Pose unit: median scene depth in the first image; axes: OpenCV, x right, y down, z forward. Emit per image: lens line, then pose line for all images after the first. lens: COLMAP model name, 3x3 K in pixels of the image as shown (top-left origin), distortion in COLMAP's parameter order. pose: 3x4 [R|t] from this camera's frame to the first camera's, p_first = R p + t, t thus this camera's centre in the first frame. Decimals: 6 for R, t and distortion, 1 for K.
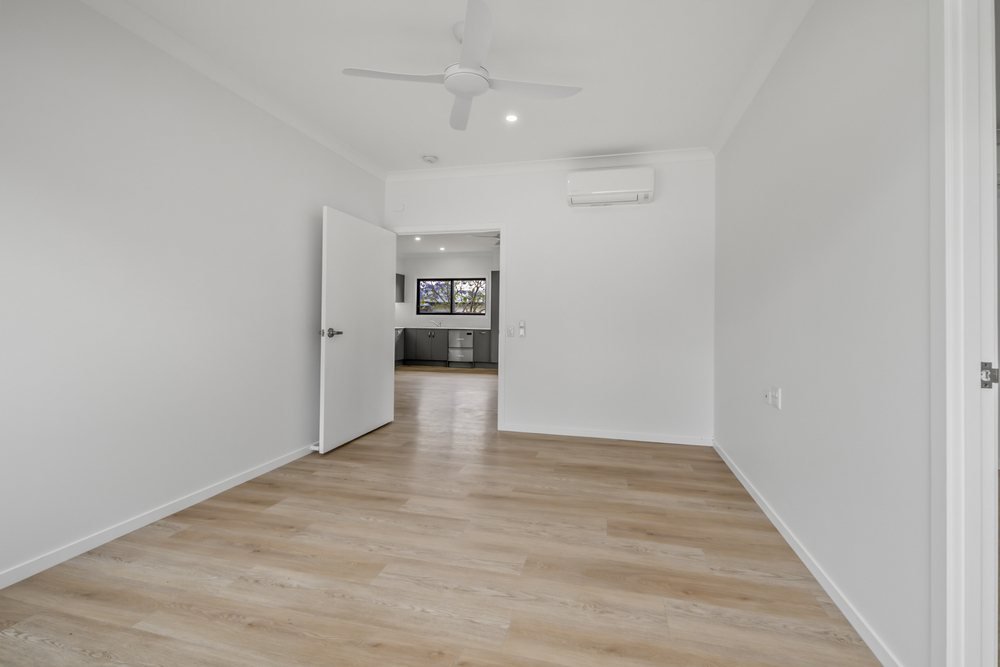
lens RADIAL K [[447.4, 0, 513.1], [0, 447.4, 312.9], [0, 0, 1]] dist [0.002397, -0.000289]
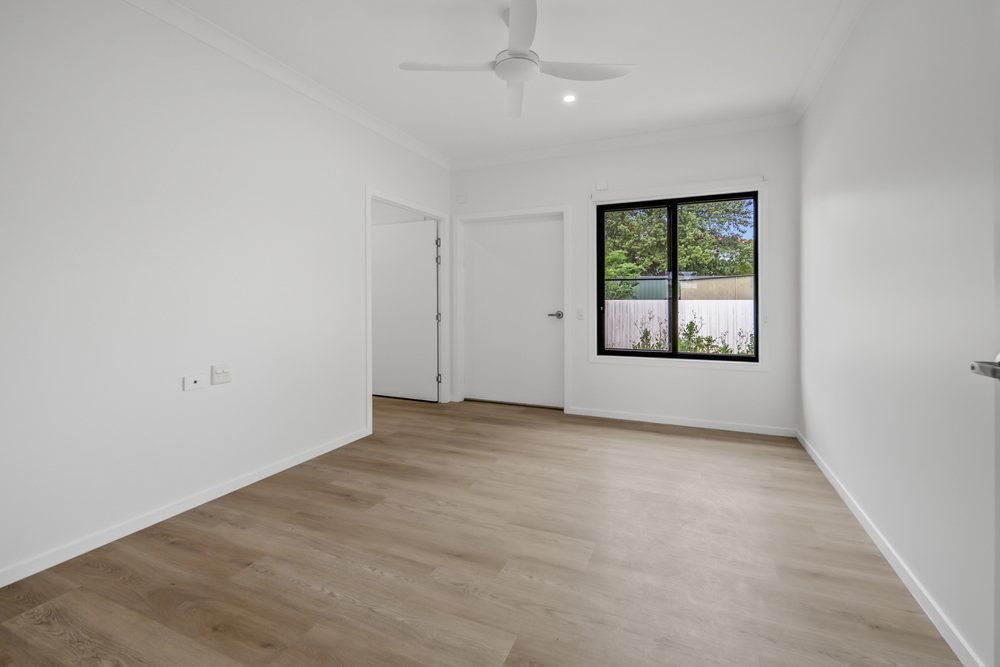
lens RADIAL K [[447.4, 0, 513.1], [0, 447.4, 312.9], [0, 0, 1]] dist [0.002397, -0.000289]
pose [[-0.987208, -0.016109, 0.158623, -0.249087], [-0.013791, 0.999782, 0.015705, 0.021052], [-0.158841, 0.013316, -0.987214, 1.925524]]
